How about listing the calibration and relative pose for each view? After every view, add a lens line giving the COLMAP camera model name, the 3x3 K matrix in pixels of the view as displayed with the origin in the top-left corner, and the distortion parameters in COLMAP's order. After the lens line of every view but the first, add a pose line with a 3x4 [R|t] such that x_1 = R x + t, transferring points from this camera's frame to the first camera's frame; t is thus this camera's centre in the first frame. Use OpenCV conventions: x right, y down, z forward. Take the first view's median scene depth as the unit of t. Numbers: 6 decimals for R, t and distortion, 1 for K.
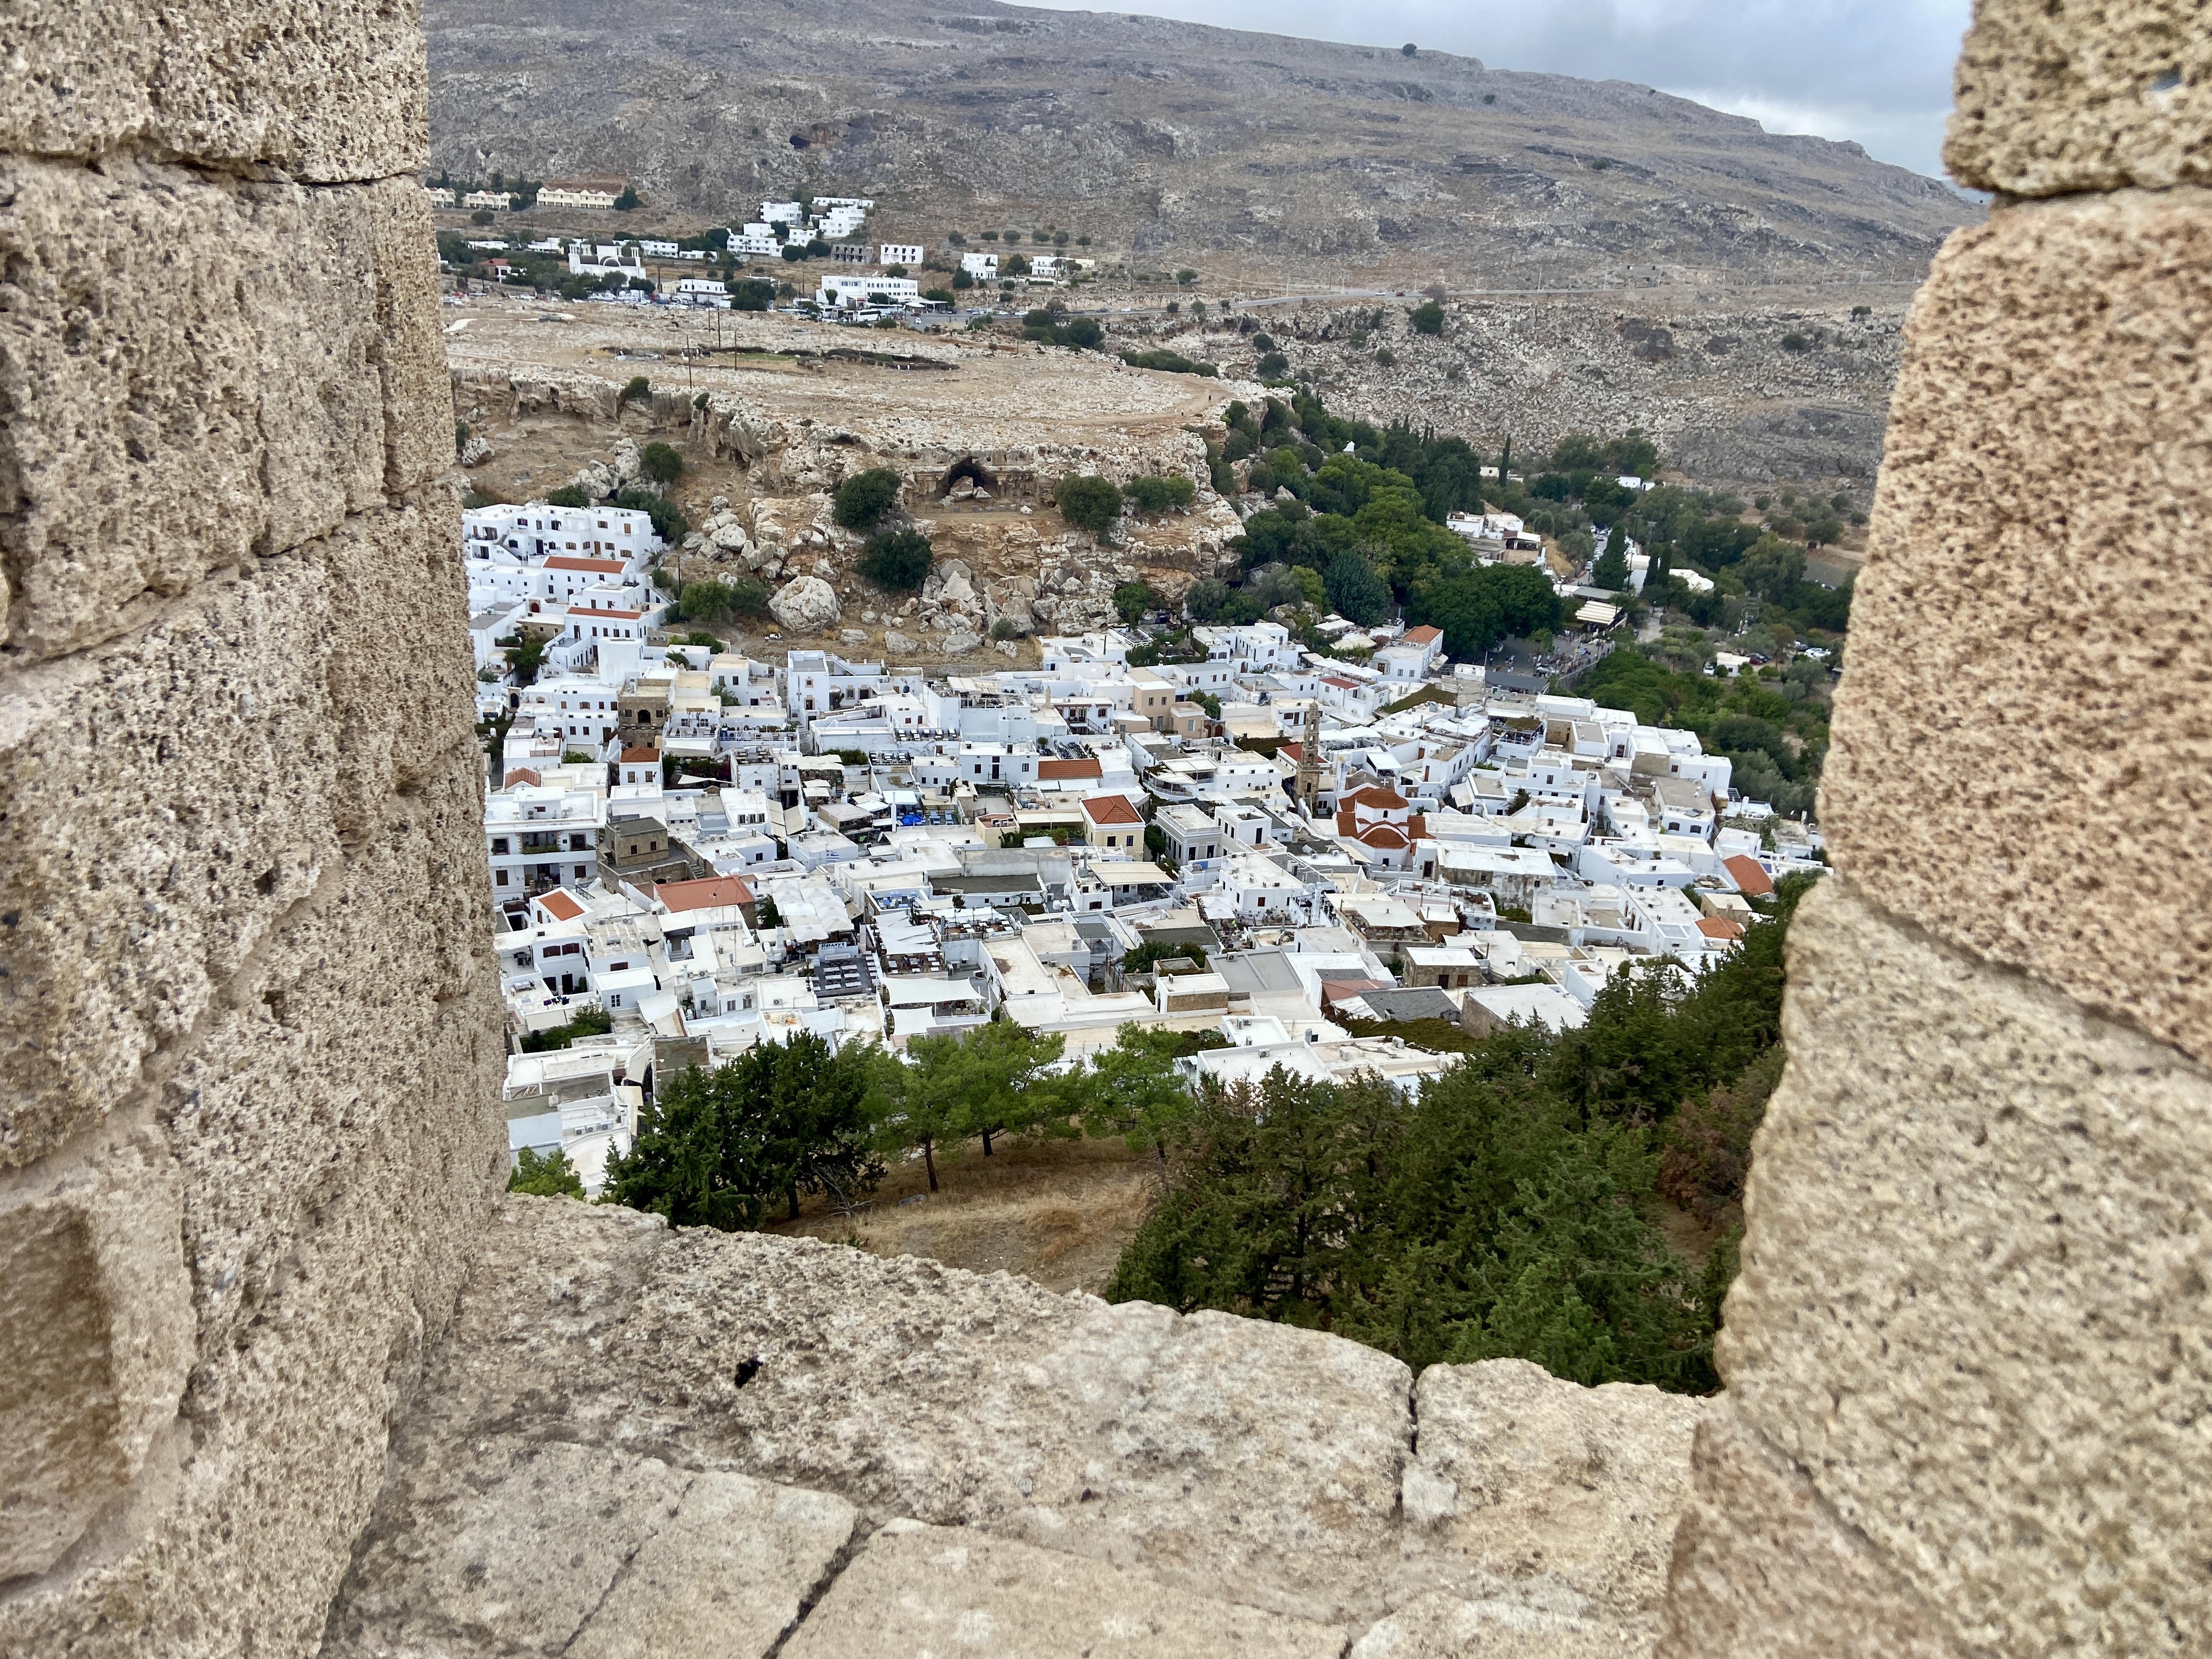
lens RADIAL K [[1613.9, 0, 1102.7], [0, 1613.9, 821.8], [0, 0, 1]] dist [0.059138, -0.011611]
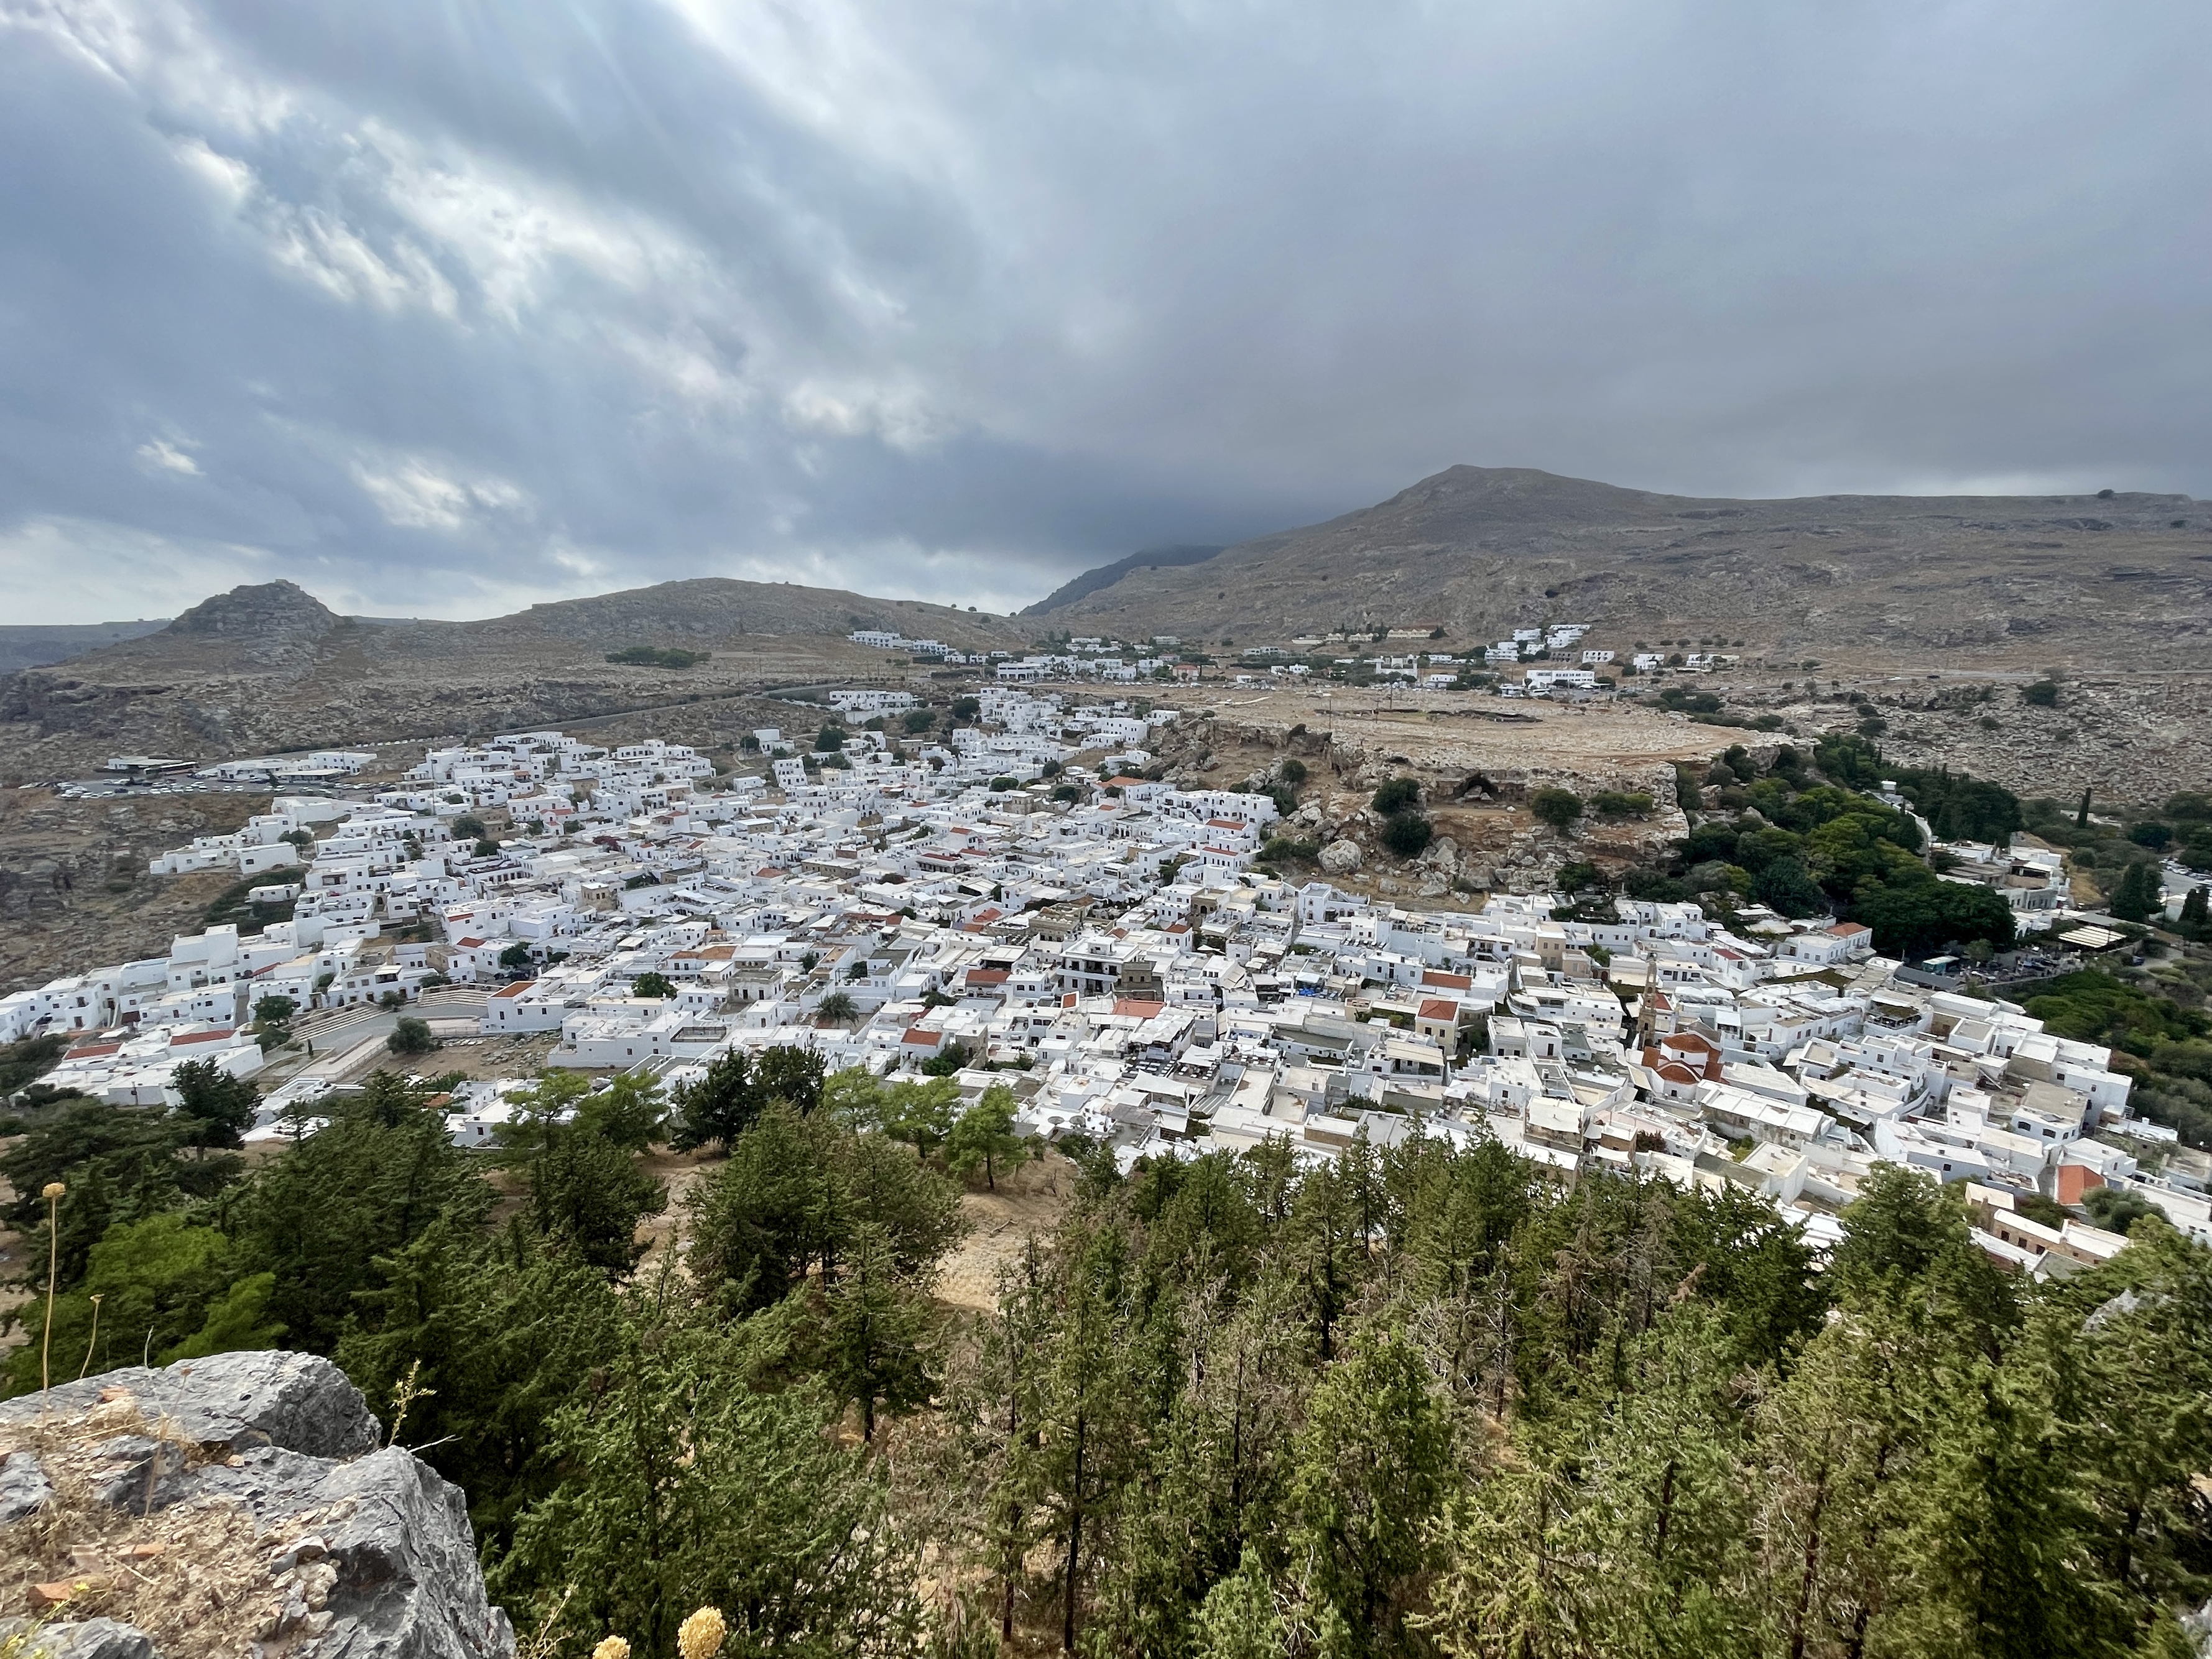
lens RADIAL K [[984.7, 0, 1106.4], [0, 984.7, 836.9], [0, 0, 1]] dist [-0.011329, 0.000883]
pose [[0.802648, 0.076205, -0.591565, 0.186839], [-0.172293, 0.979147, -0.107638, -0.008578], [0.571027, 0.188318, 0.799040, 0.080579]]
